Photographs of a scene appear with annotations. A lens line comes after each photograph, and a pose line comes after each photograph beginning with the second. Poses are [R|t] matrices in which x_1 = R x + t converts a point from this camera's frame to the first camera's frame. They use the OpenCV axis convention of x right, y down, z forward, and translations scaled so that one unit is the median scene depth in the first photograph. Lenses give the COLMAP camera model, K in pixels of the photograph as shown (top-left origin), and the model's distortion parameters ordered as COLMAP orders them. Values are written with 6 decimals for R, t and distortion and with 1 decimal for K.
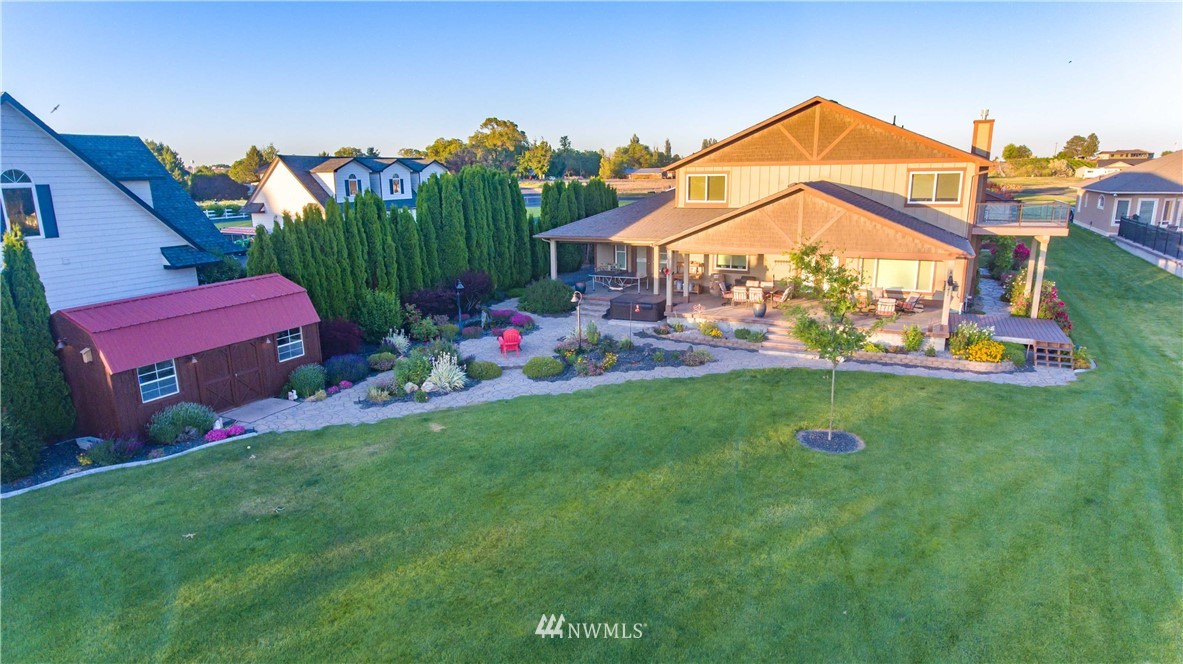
lens RADIAL K [[696.8, 0, 588.4], [0, 696.8, 335.7], [0, 0, 1]] dist [-0.000830, -0.002781]
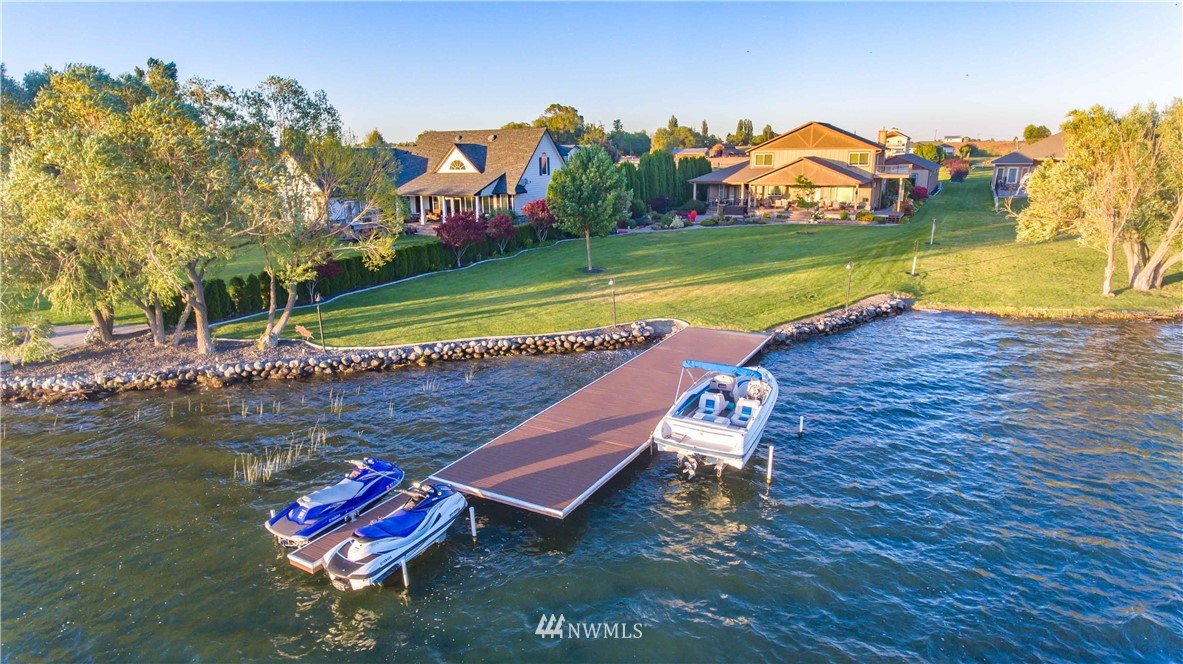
lens RADIAL K [[696.8, 0, 595.4], [0, 696.8, 333.1], [0, 0, 1]] dist [-0.000830, -0.002781]
pose [[0.999464, 0.006807, -0.032028, -0.312798], [-0.006031, 0.999687, 0.024286, 0.312182], [0.032183, -0.024080, 0.999192, -1.346152]]
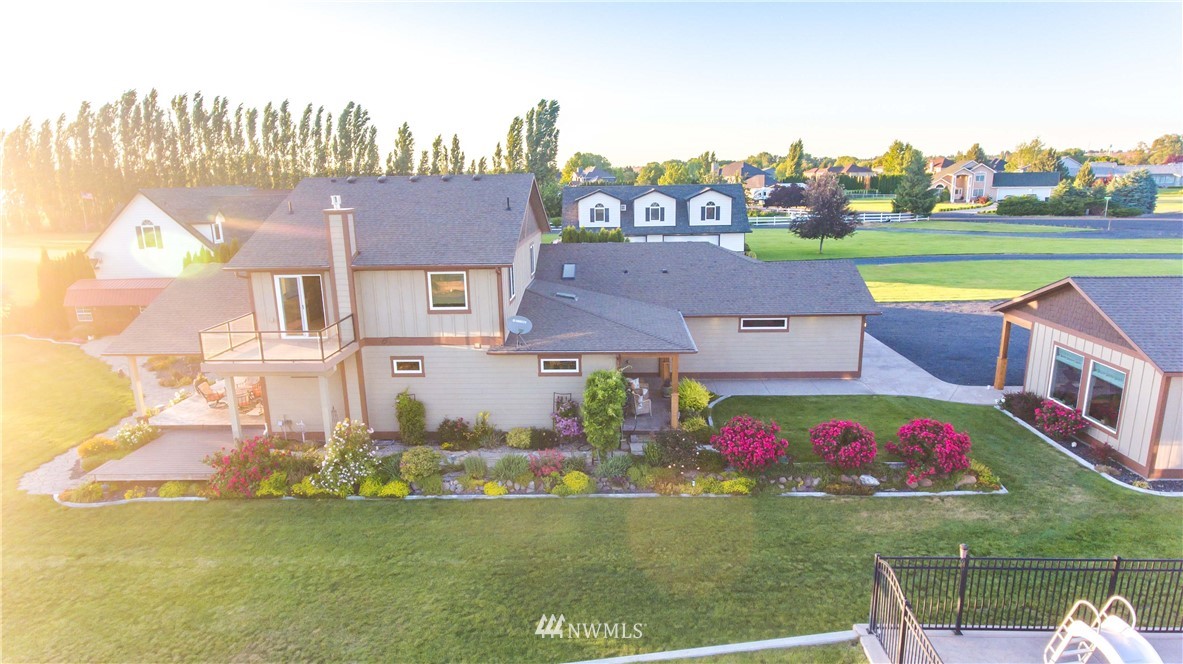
lens RADIAL K [[696.8, 0, 592.9], [0, 696.8, 329.9], [0, 0, 1]] dist [-0.000830, -0.002781]
pose [[0.400339, 0.207647, -0.892531, 1.308348], [-0.195455, 0.970924, 0.138215, -0.323001], [0.895280, 0.119117, 0.429285, 0.894121]]
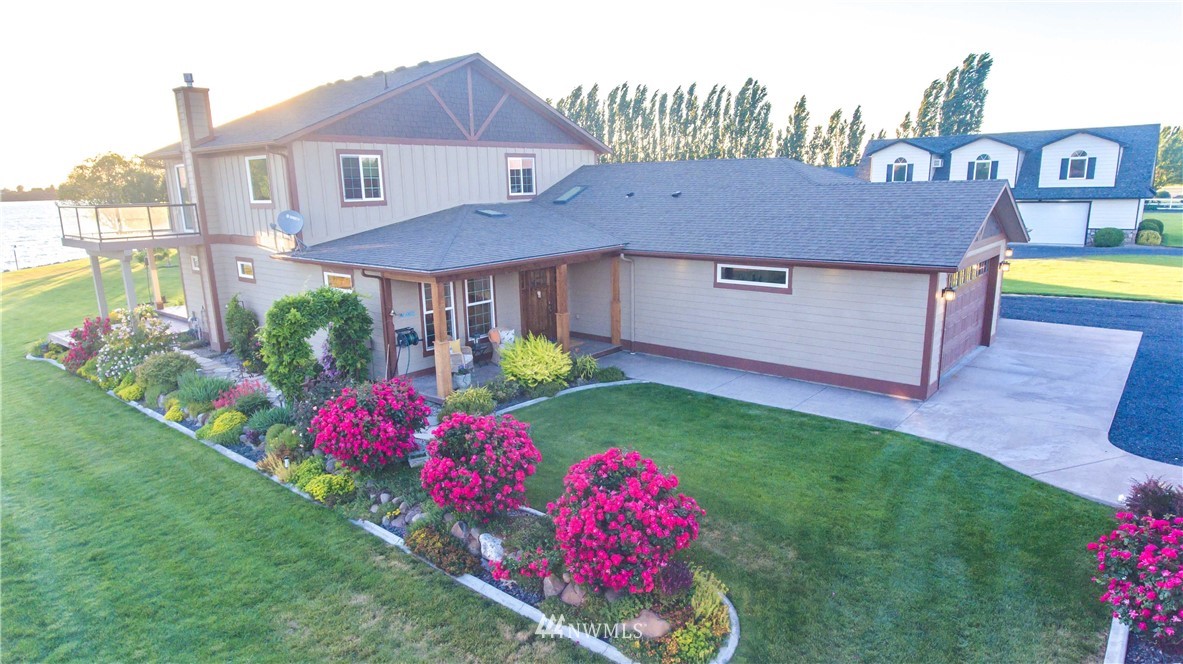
lens RADIAL K [[696.8, 0, 592.3], [0, 696.8, 340.7], [0, 0, 1]] dist [-0.000830, -0.002781]
pose [[-0.254960, 0.231118, -0.938925, 1.113729], [-0.193555, 0.939165, 0.283736, -0.328805], [0.947382, 0.254075, -0.194715, 1.508087]]
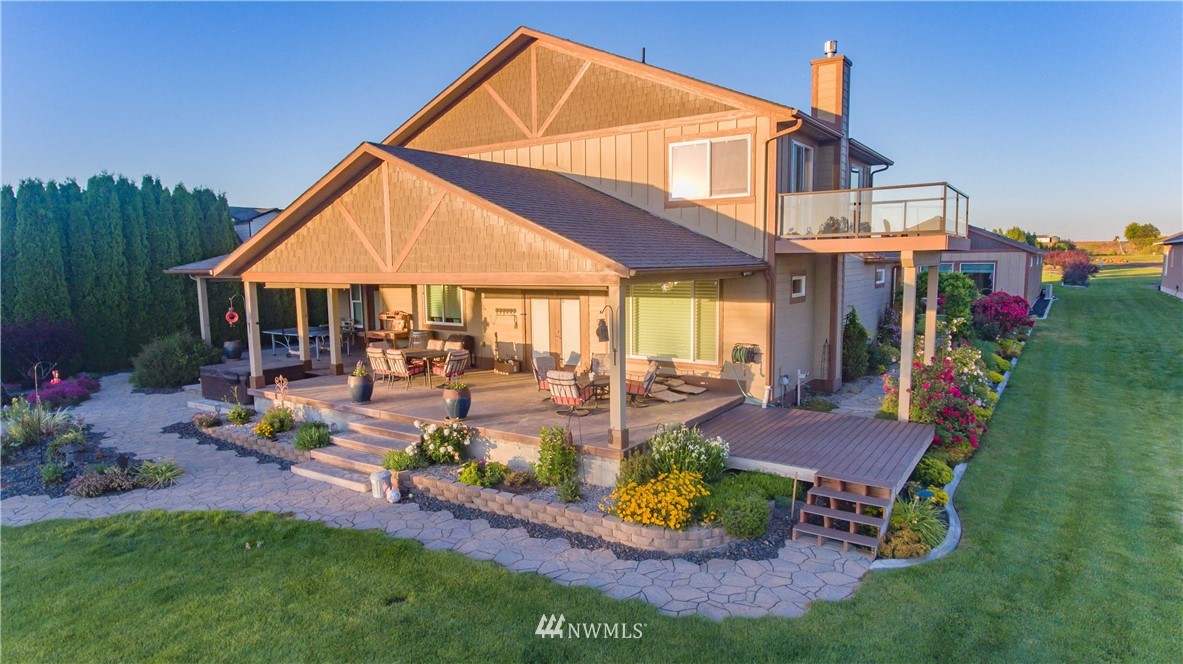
lens RADIAL K [[696.8, 0, 585.5], [0, 696.8, 334.3], [0, 0, 1]] dist [-0.000830, -0.002781]
pose [[0.990038, 0.016328, -0.139852, 0.431621], [-0.032928, 0.992560, -0.117221, -0.018264], [0.136897, 0.120658, 0.983209, 0.426052]]
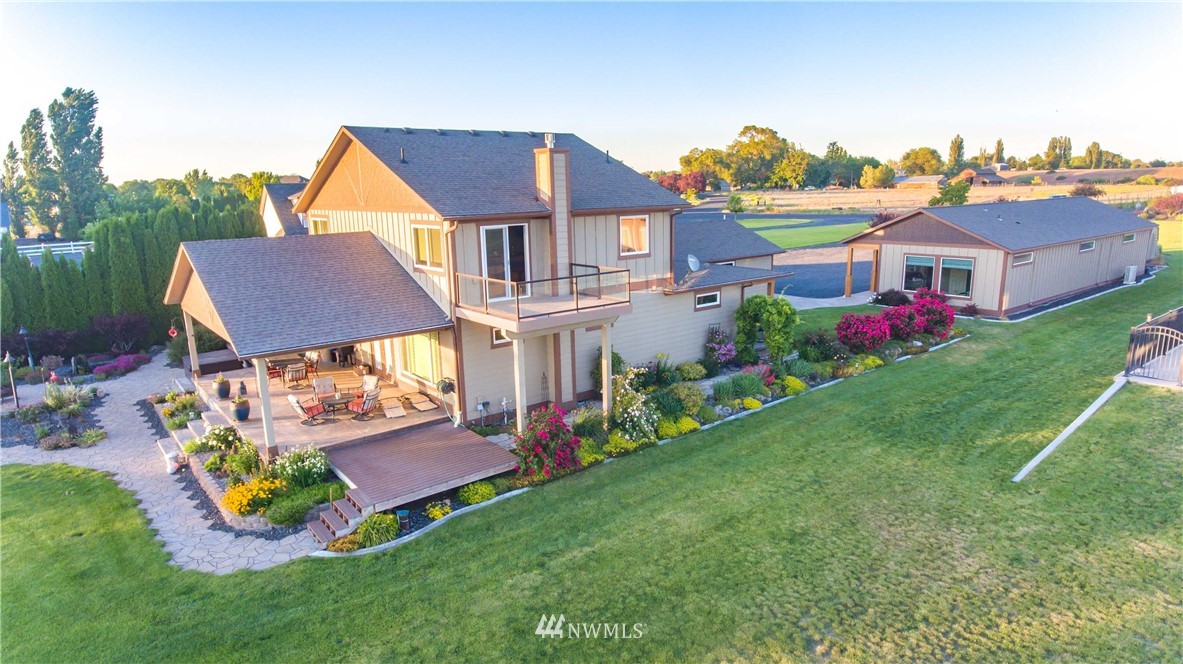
lens RADIAL K [[696.8, 0, 586.7], [0, 696.8, 337.2], [0, 0, 1]] dist [-0.000830, -0.002781]
pose [[0.900697, 0.084964, -0.426059, 0.857035], [-0.088008, 0.996040, 0.012578, -0.128038], [0.425441, 0.026167, 0.904608, 0.381510]]
